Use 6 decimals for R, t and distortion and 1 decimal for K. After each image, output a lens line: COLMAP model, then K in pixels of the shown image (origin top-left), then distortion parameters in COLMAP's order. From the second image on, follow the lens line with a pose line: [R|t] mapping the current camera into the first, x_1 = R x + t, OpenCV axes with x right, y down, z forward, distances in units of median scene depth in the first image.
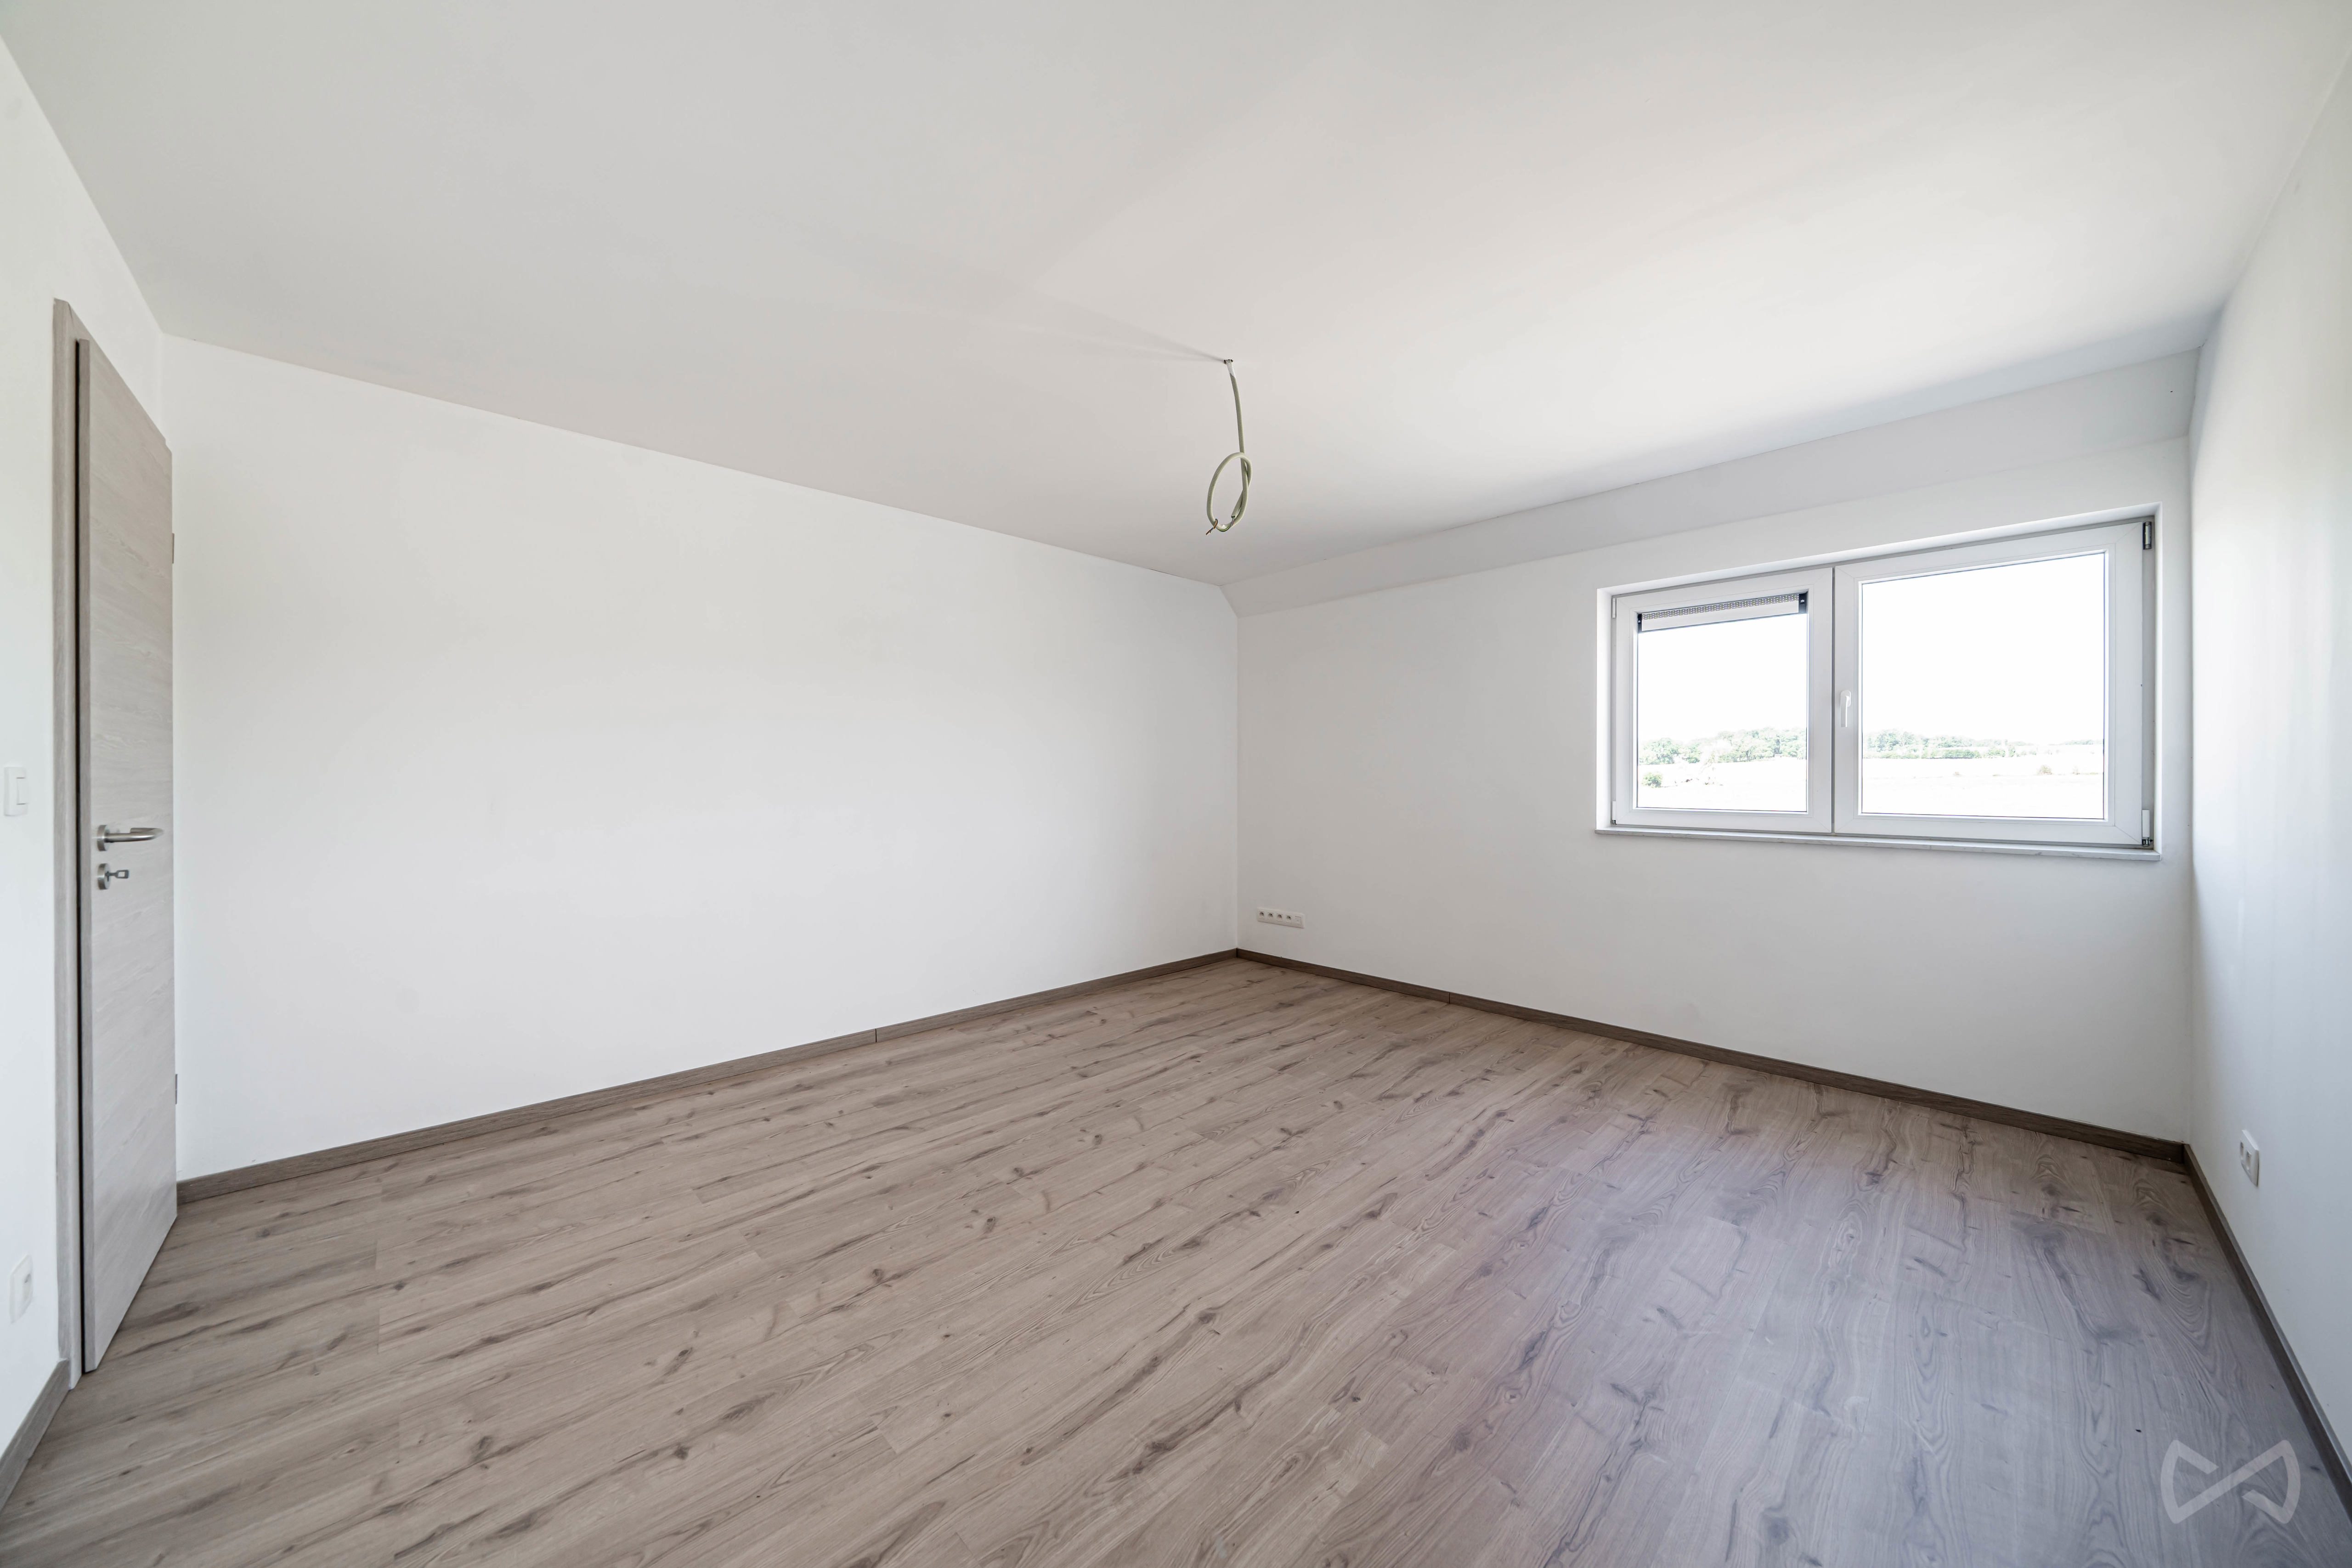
lens RADIAL K [[800.7, 0, 1174.4], [0, 800.7, 771.0], [0, 0, 1]] dist [-0.008331, -0.000138]
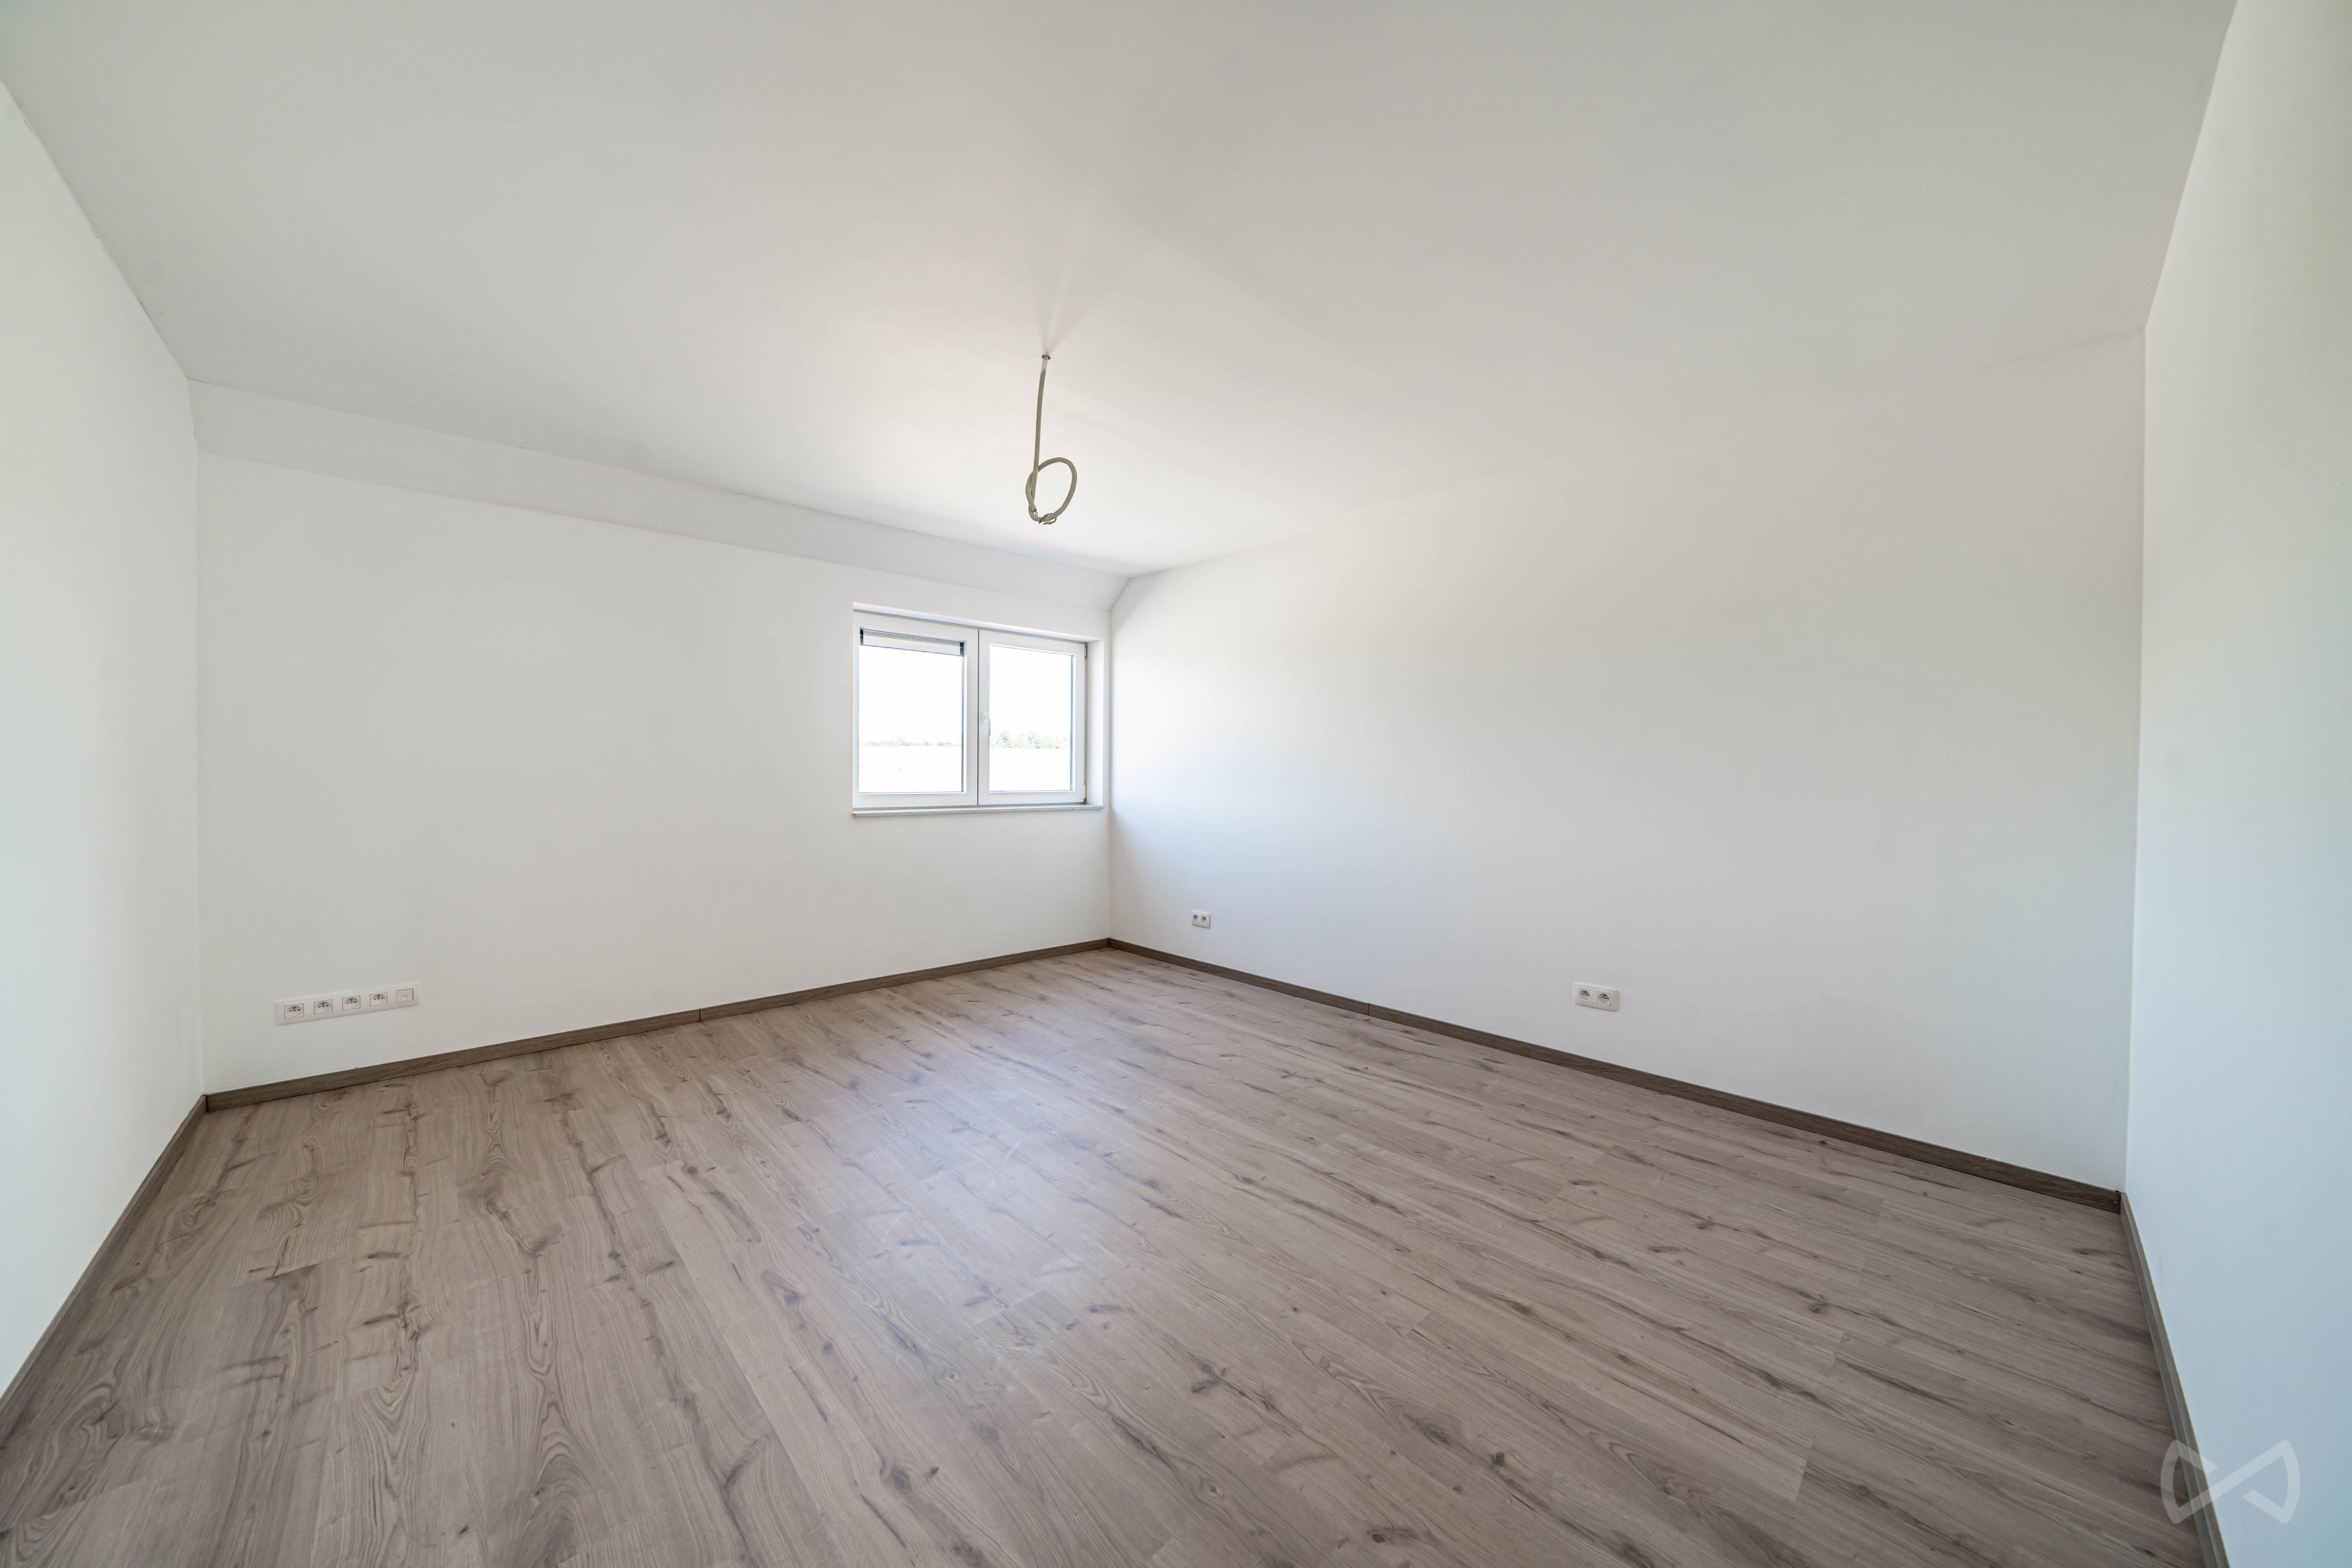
lens RADIAL K [[796.0, 0, 1176.0], [0, 796.0, 784.0], [0, 0, 1]] dist [-0.007162, -0.000042]
pose [[0.009238, -0.020742, 0.999742, -0.706701], [-0.015468, 0.999662, 0.020883, -0.000398], [-0.999838, -0.015657, 0.008914, 0.622699]]
